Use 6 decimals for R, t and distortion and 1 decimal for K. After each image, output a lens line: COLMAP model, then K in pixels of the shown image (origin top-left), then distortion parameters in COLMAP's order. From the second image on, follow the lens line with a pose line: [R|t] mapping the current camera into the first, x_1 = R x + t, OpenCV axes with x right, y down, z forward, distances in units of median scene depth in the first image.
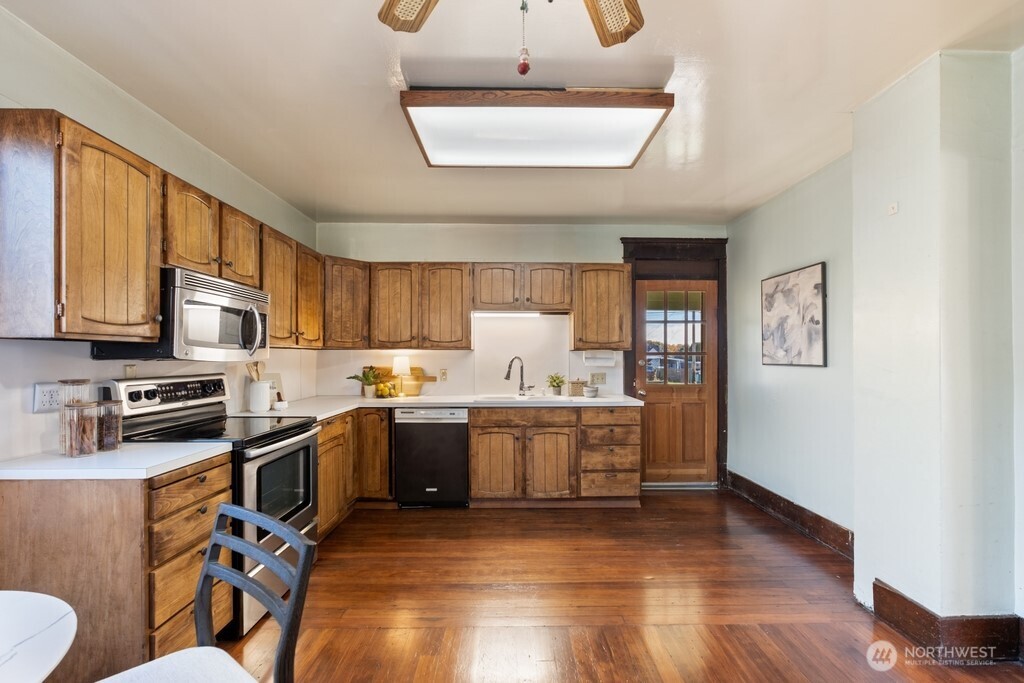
lens RADIAL K [[441.4, 0, 515.2], [0, 441.4, 356.1], [0, 0, 1]] dist [-0.001404, 0.000391]
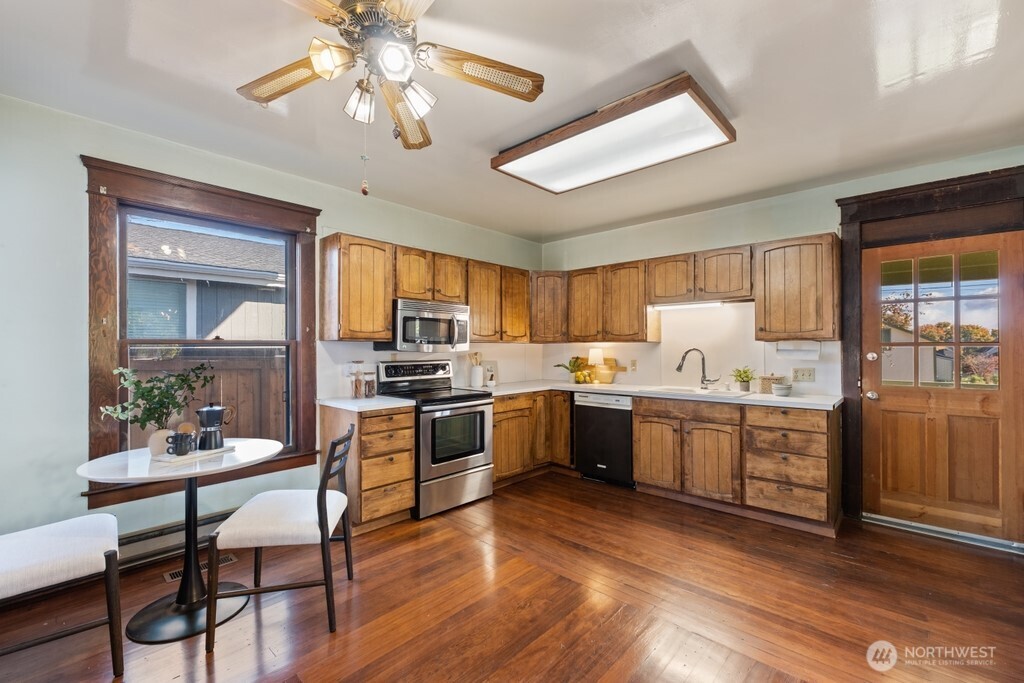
lens RADIAL K [[436.2, 0, 513.3], [0, 436.2, 342.2], [0, 0, 1]] dist [0.000616, 0.000194]
pose [[0.726439, -0.011071, -0.687142, 0.417025], [0.002592, 0.999907, -0.013369, -0.001071], [0.687226, 0.007930, 0.726400, 0.028647]]
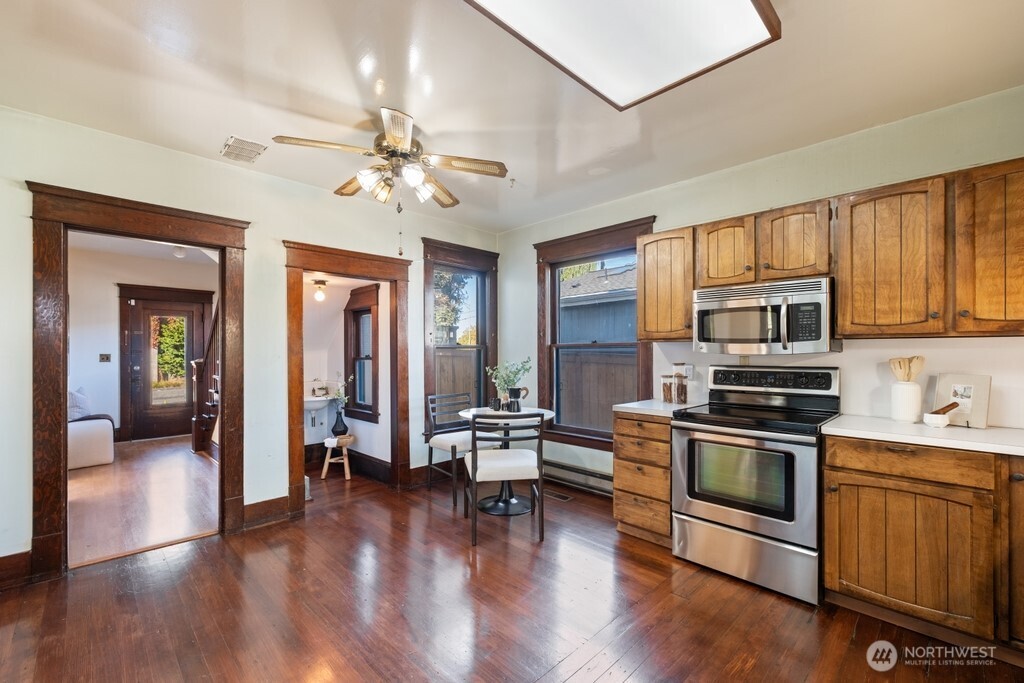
lens RADIAL K [[436.2, 0, 513.3], [0, 436.2, 342.2], [0, 0, 1]] dist [0.000616, 0.000194]
pose [[-0.718621, -0.014714, -0.695246, 0.372089], [-0.000519, 0.999787, -0.020623, 0.003139], [0.695401, -0.014459, -0.718476, 0.895122]]
